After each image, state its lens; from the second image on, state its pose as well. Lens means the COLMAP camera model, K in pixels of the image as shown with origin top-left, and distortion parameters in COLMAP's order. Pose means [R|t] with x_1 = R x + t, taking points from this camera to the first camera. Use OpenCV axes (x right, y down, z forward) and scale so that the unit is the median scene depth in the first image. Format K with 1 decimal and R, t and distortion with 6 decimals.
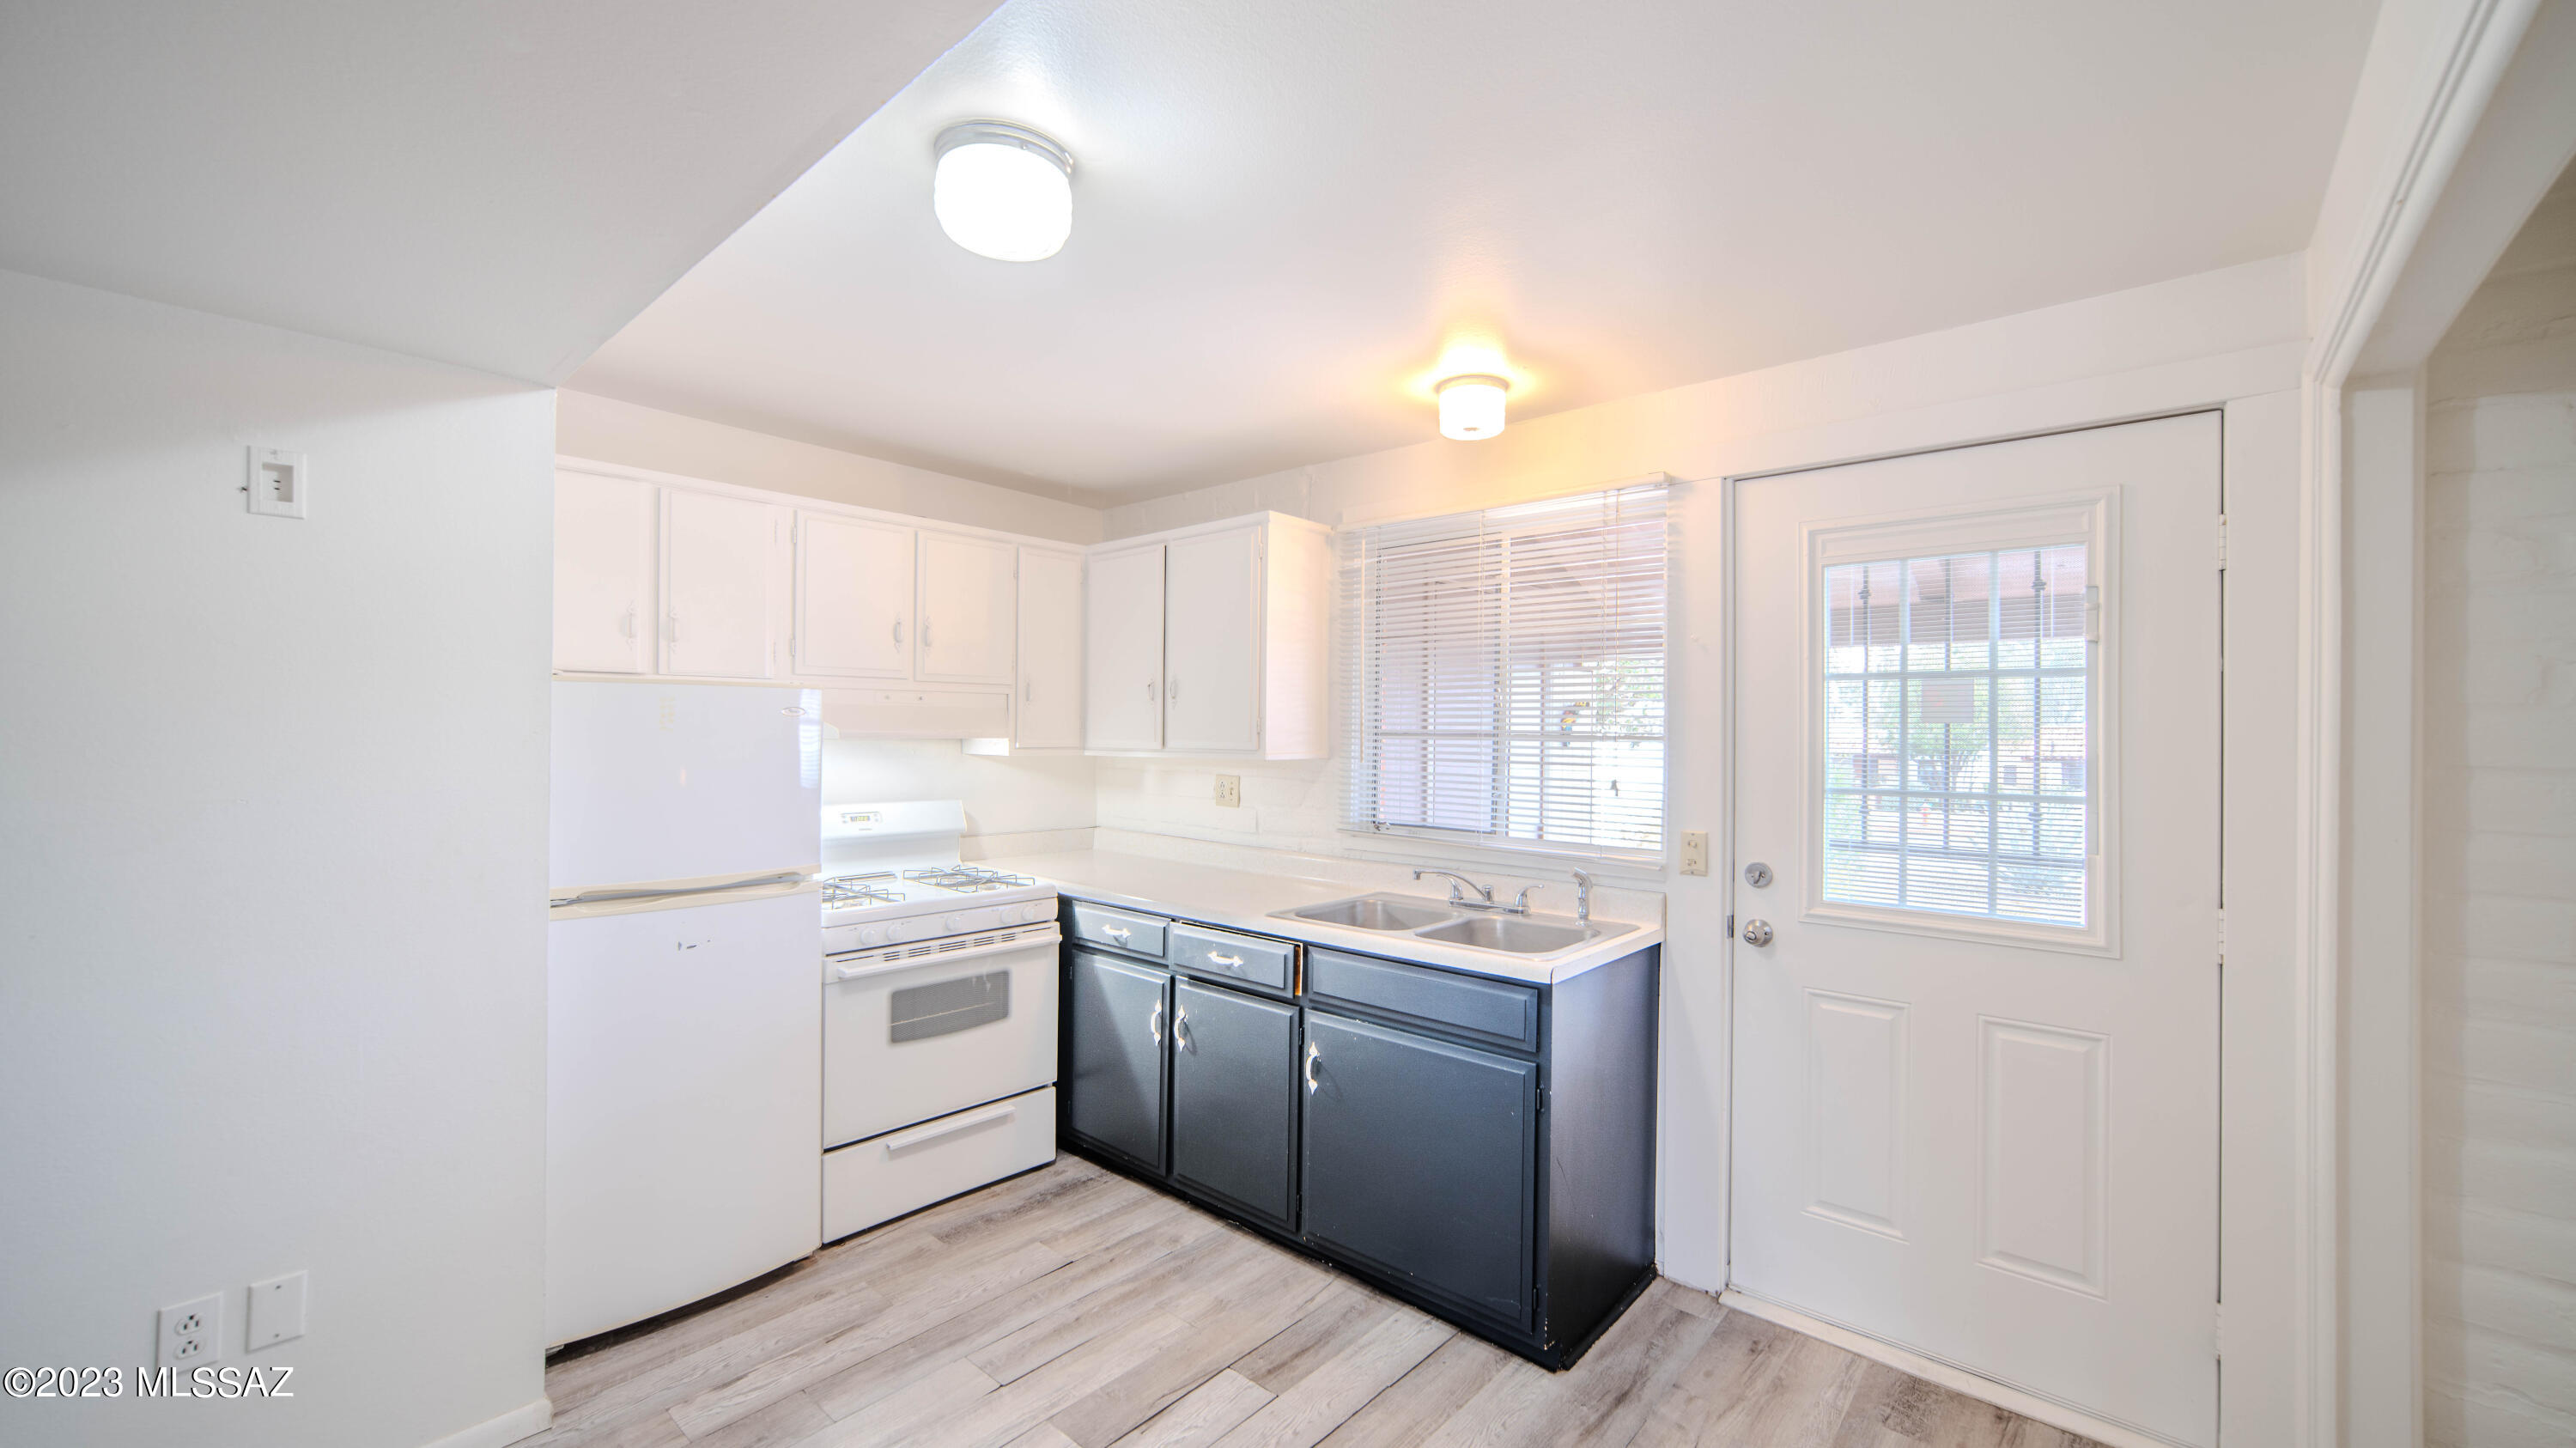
lens RADIAL K [[1013.6, 0, 1285.7], [0, 1013.6, 727.3], [0, 0, 1]] dist [-0.026421, 0.009042]
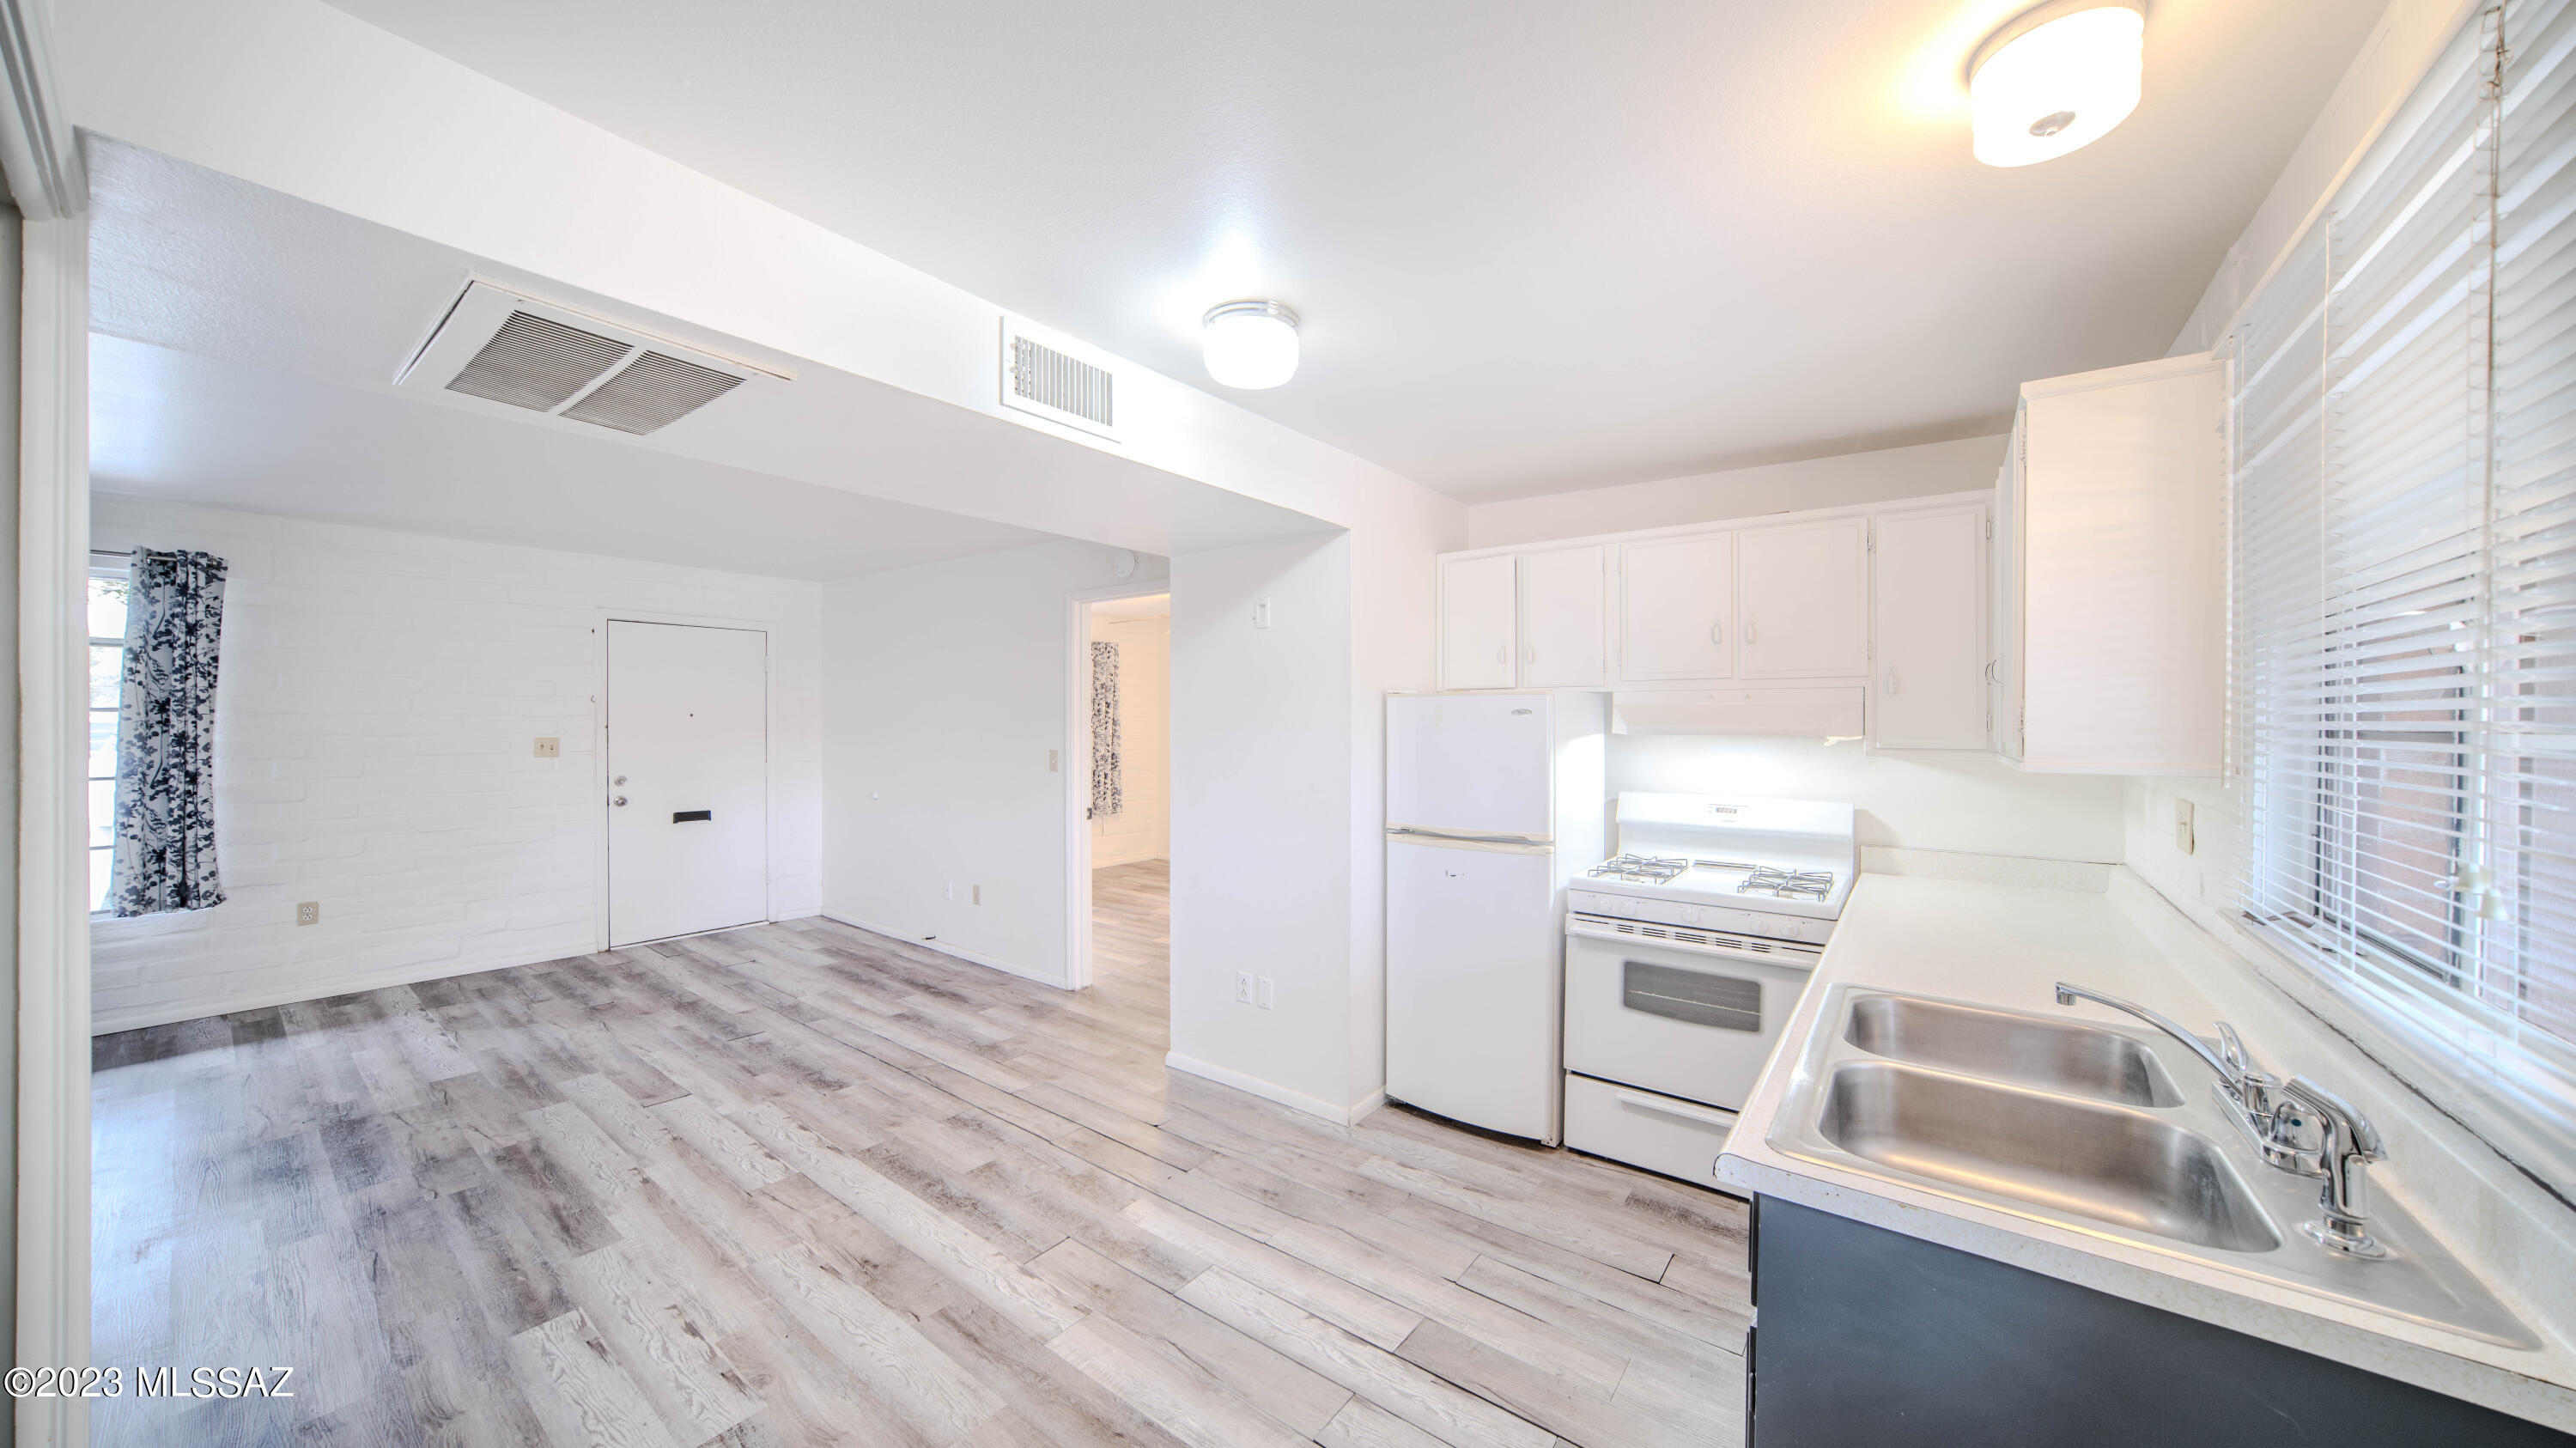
lens RADIAL K [[868.8, 0, 1285.6], [0, 868.8, 723.3], [0, 0, 1]] dist [-0.028777, 0.007428]
pose [[0.072231, -0.006952, -0.997364, 0.544791], [-0.000766, 0.999975, -0.007025, 0.005631], [0.997388, 0.001272, 0.072224, 0.556013]]
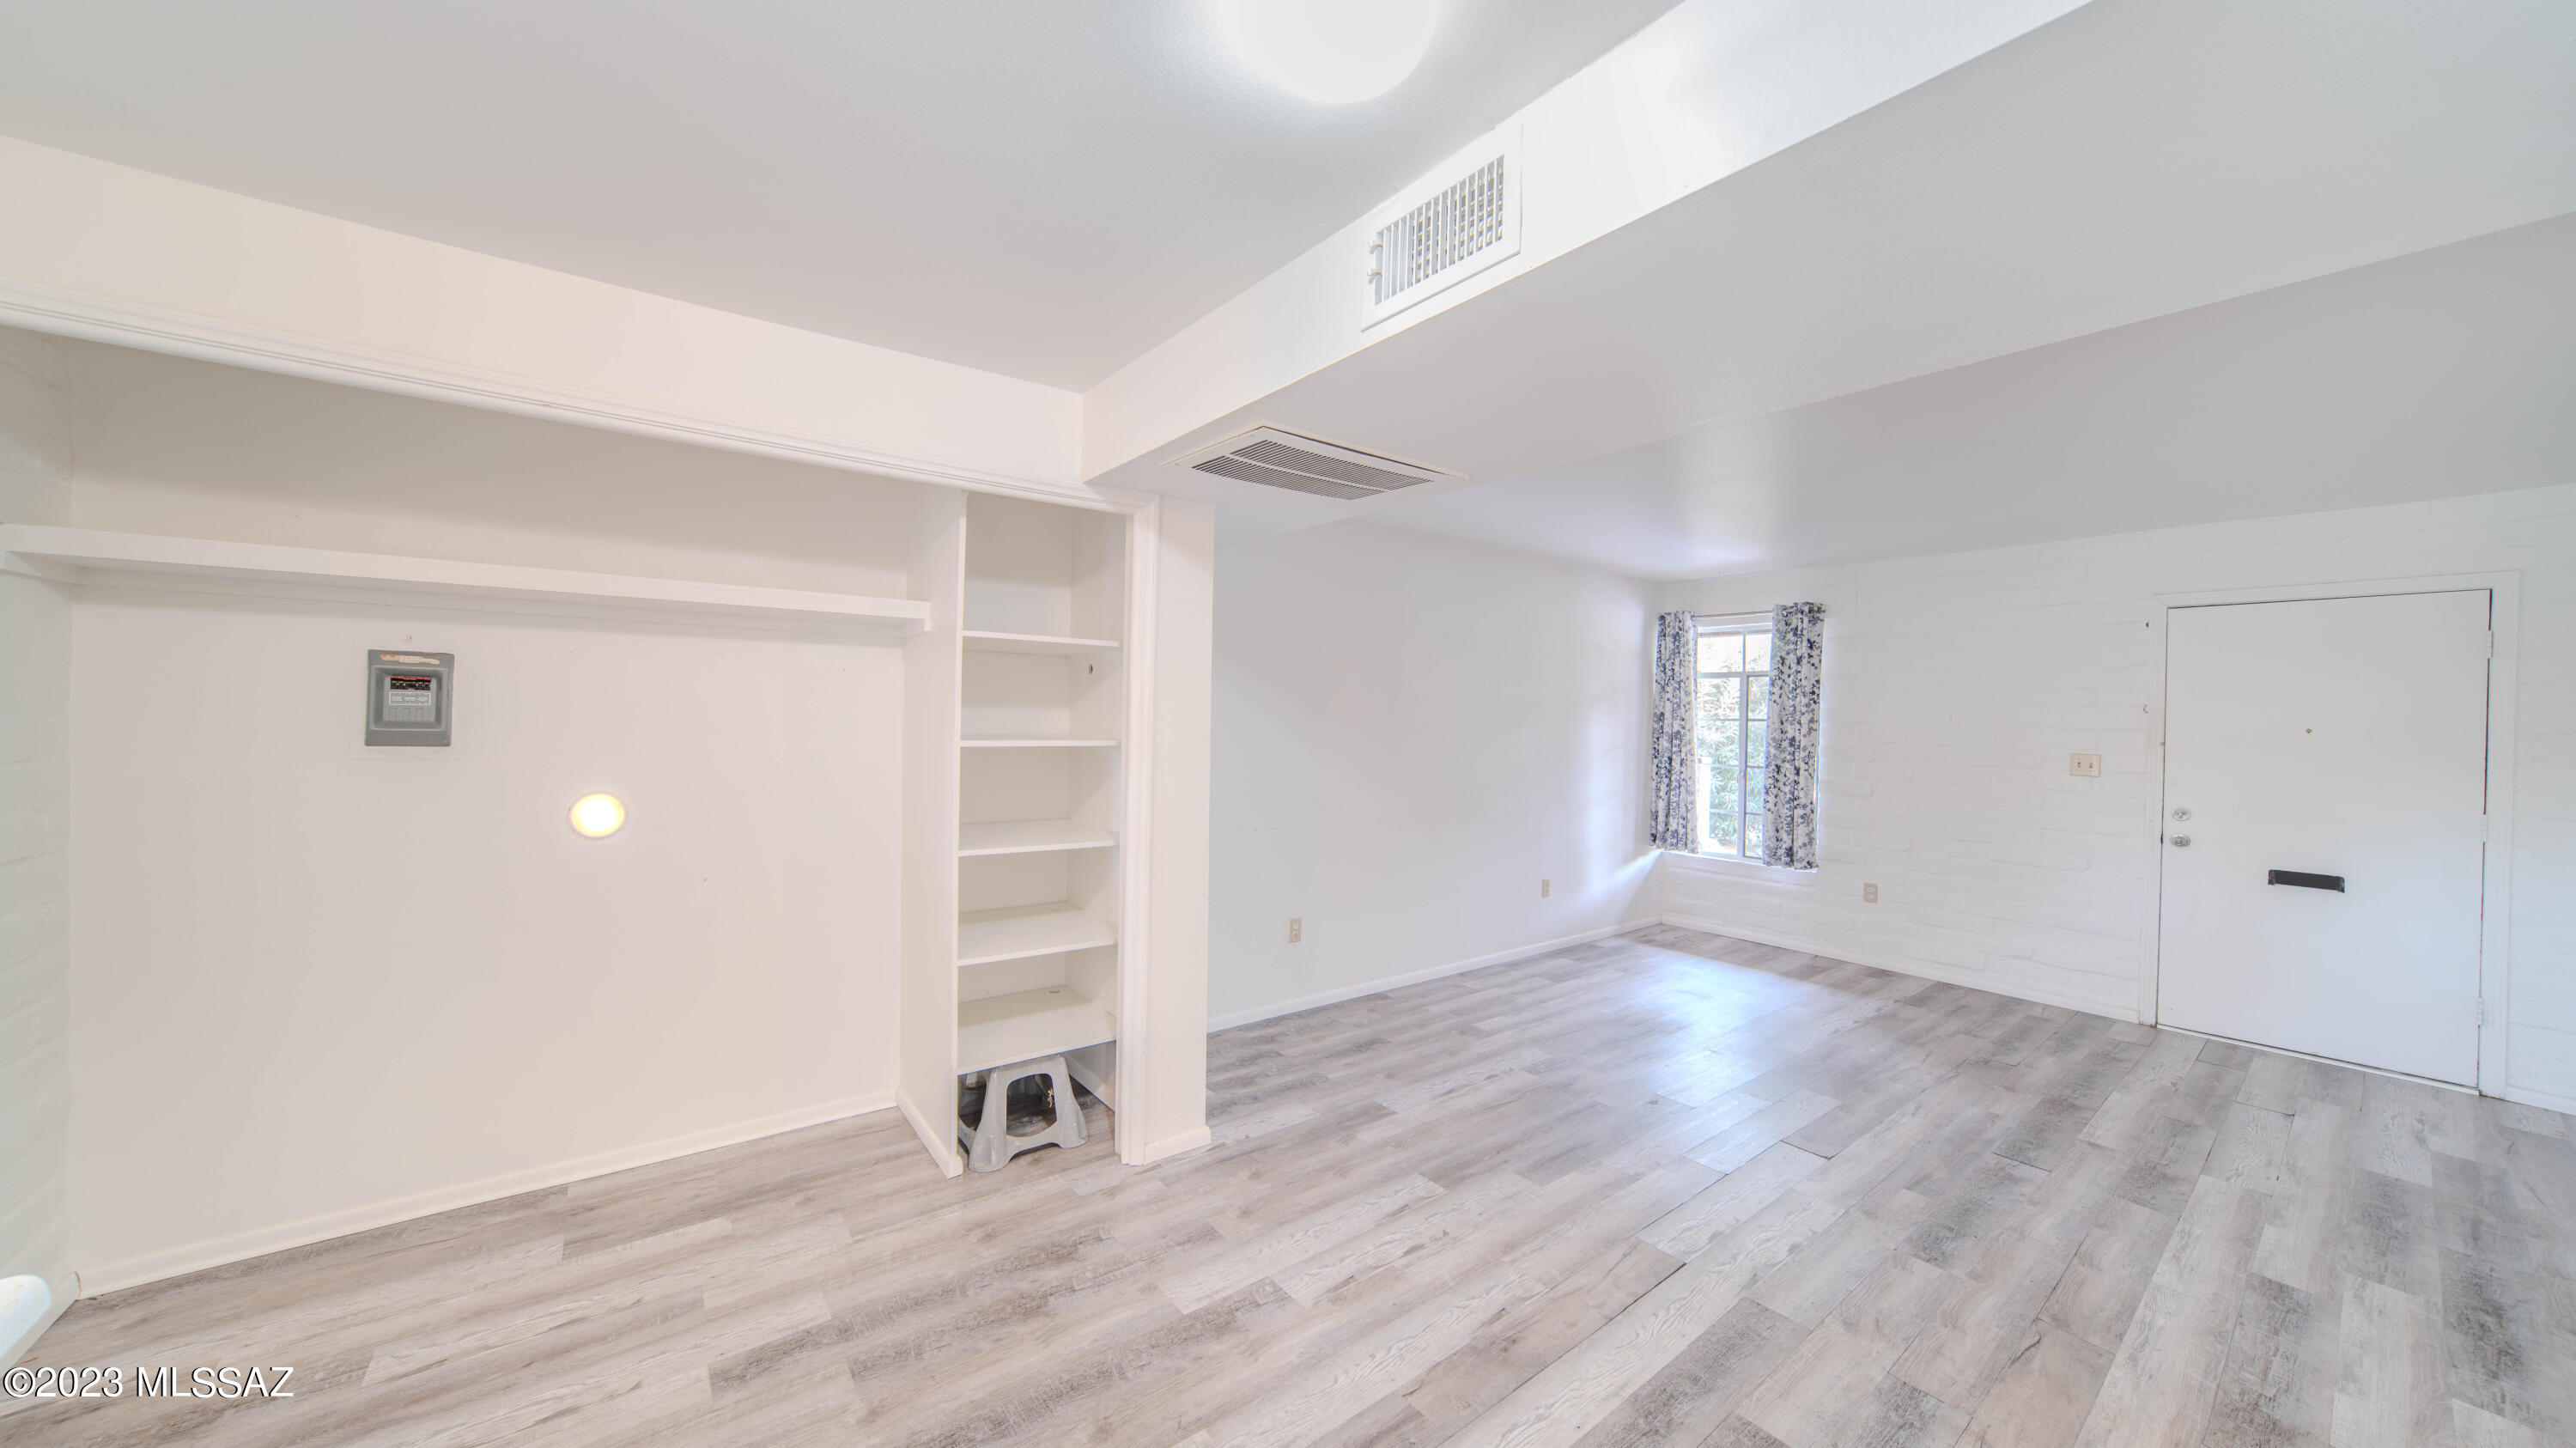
lens RADIAL K [[868.8, 0, 1285.6], [0, 868.8, 723.3], [0, 0, 1]] dist [-0.028777, 0.007428]
pose [[-0.980968, -0.030942, 0.191687, -0.218068], [-0.029847, 0.999518, 0.008597, -0.000725], [-0.191860, 0.002713, -0.981419, 0.941532]]
